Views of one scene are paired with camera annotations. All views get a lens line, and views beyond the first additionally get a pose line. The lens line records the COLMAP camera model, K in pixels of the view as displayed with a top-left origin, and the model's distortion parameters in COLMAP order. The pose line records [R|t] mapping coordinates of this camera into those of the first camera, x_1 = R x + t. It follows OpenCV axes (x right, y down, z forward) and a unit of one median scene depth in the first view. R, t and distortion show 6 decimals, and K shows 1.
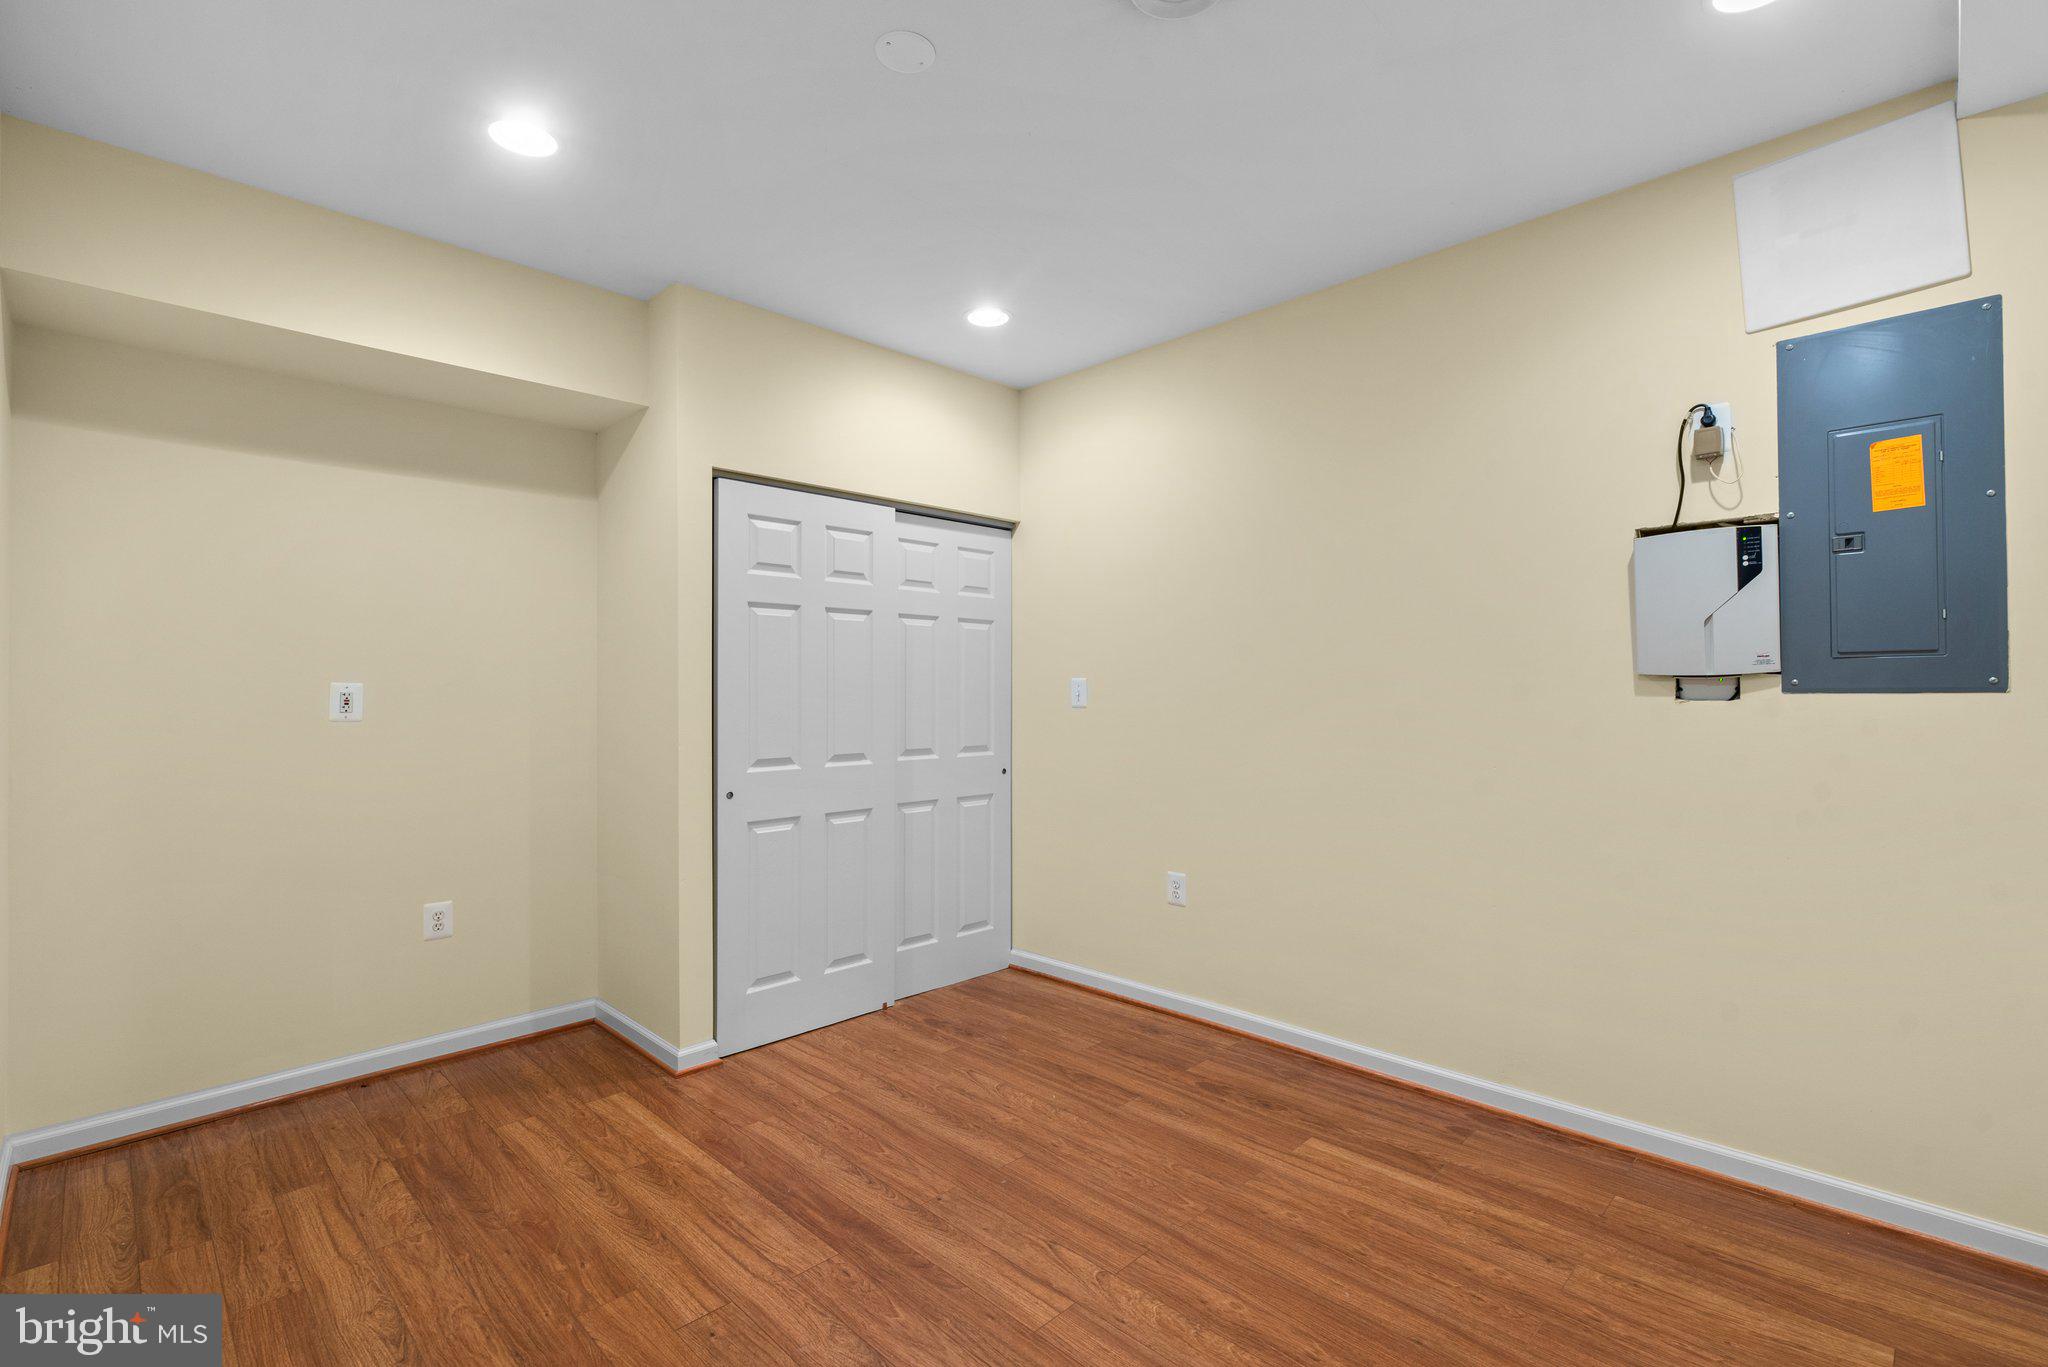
lens RADIAL K [[919.4, 0, 1023.5], [0, 919.4, 674.2], [0, 0, 1]] dist [0.003180, 0.000268]
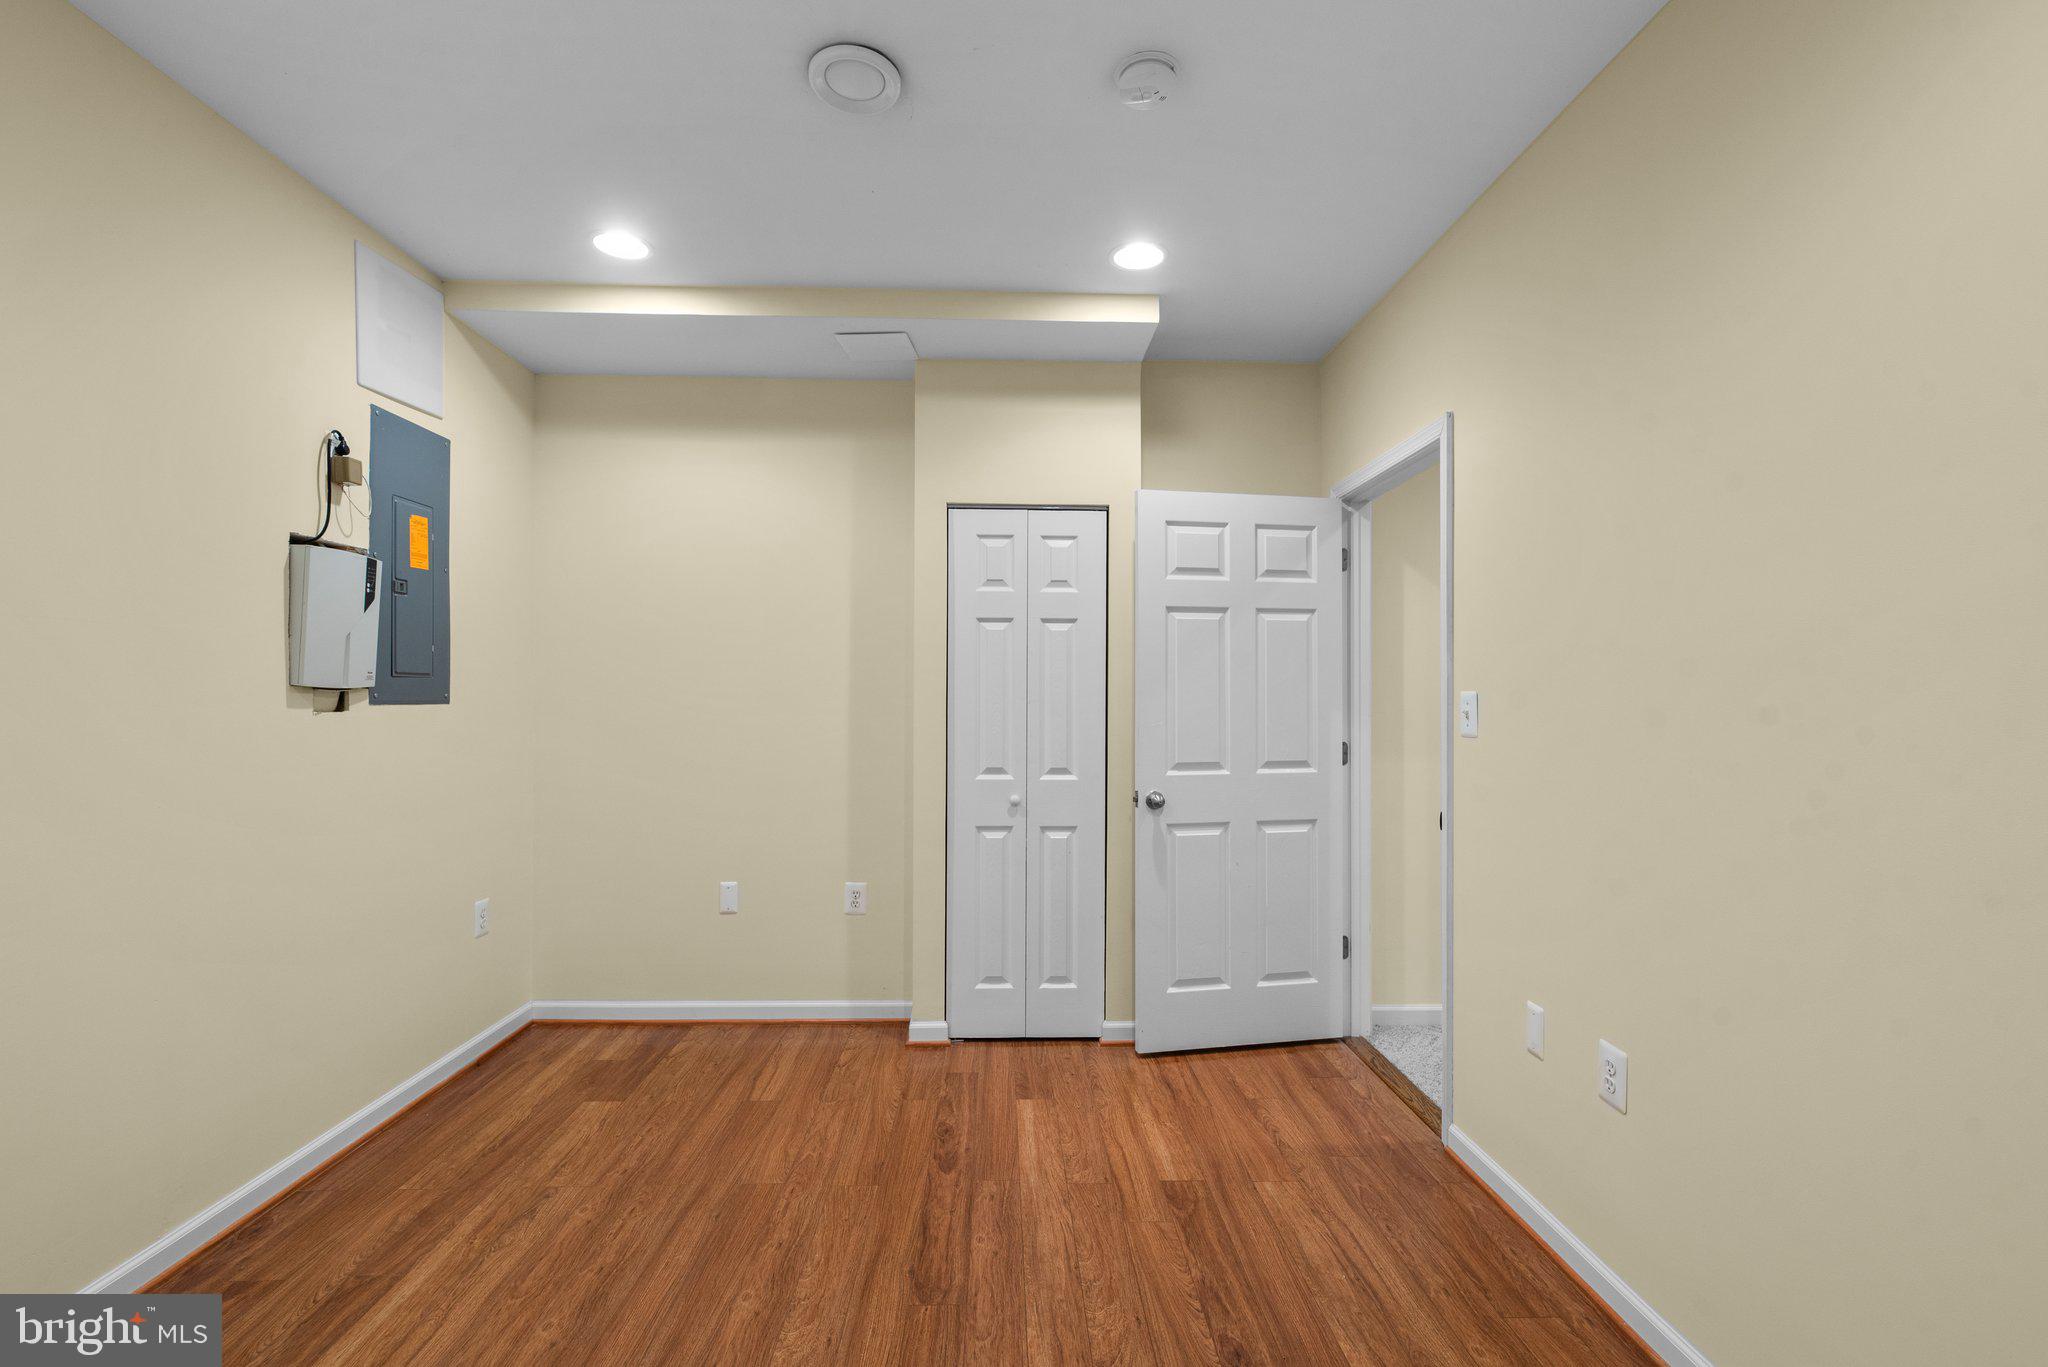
lens RADIAL K [[919.4, 0, 1026.2], [0, 919.4, 696.1], [0, 0, 1]] dist [0.003180, 0.000268]
pose [[-0.723094, 0.004373, 0.690736, -0.614311], [-0.011384, 0.999769, -0.018247, 0.021974], [-0.690656, -0.021058, -0.722877, 1.328237]]
